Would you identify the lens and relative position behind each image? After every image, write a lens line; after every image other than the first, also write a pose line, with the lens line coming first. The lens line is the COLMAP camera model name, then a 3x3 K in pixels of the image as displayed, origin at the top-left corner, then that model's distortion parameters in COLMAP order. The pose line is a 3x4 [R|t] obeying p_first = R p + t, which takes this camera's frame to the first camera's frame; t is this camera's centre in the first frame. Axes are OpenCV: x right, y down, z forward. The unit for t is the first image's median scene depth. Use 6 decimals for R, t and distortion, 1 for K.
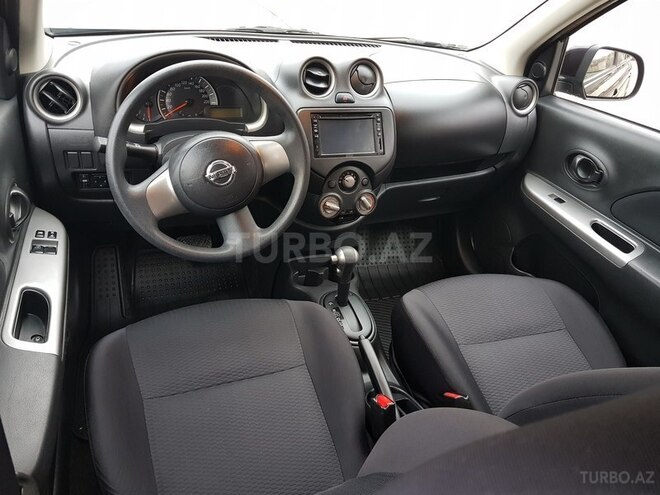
lens RADIAL K [[516.8, 0, 317.3], [0, 516.8, 247.1], [0, 0, 1]] dist [0.031604, -0.055949]
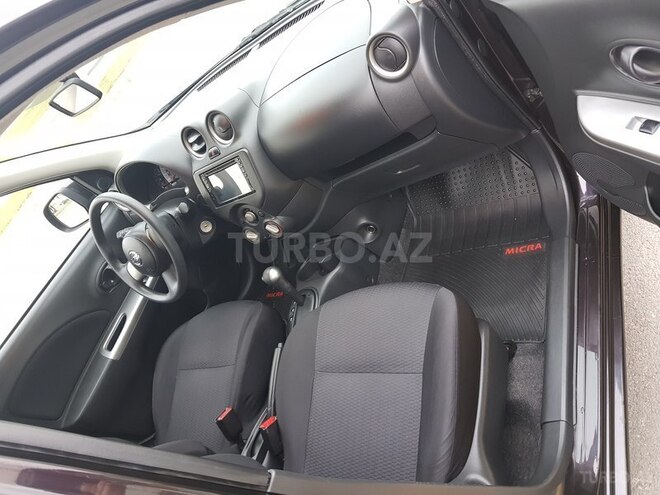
lens RADIAL K [[516.8, 0, 335.7], [0, 516.8, 244.5], [0, 0, 1]] dist [0.031604, -0.055949]
pose [[0.485029, 0.075357, -0.871245, 1.158249], [0.315715, 0.913998, 0.254816, -0.301791], [0.815519, -0.398658, 0.419524, 0.647335]]
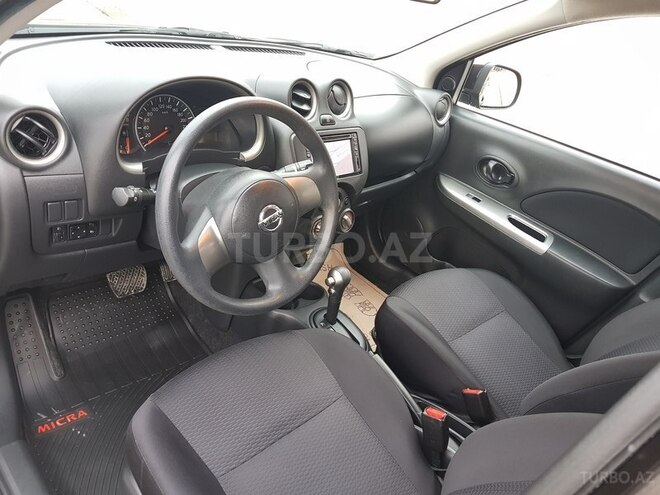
lens RADIAL K [[516.8, 0, 328.7], [0, 516.8, 248.6], [0, 0, 1]] dist [0.031604, -0.055949]
pose [[0.903482, -0.119455, 0.411644, -0.371771], [0.095654, 0.992352, 0.078027, -0.117194], [-0.417816, -0.031121, 0.907998, 0.089716]]
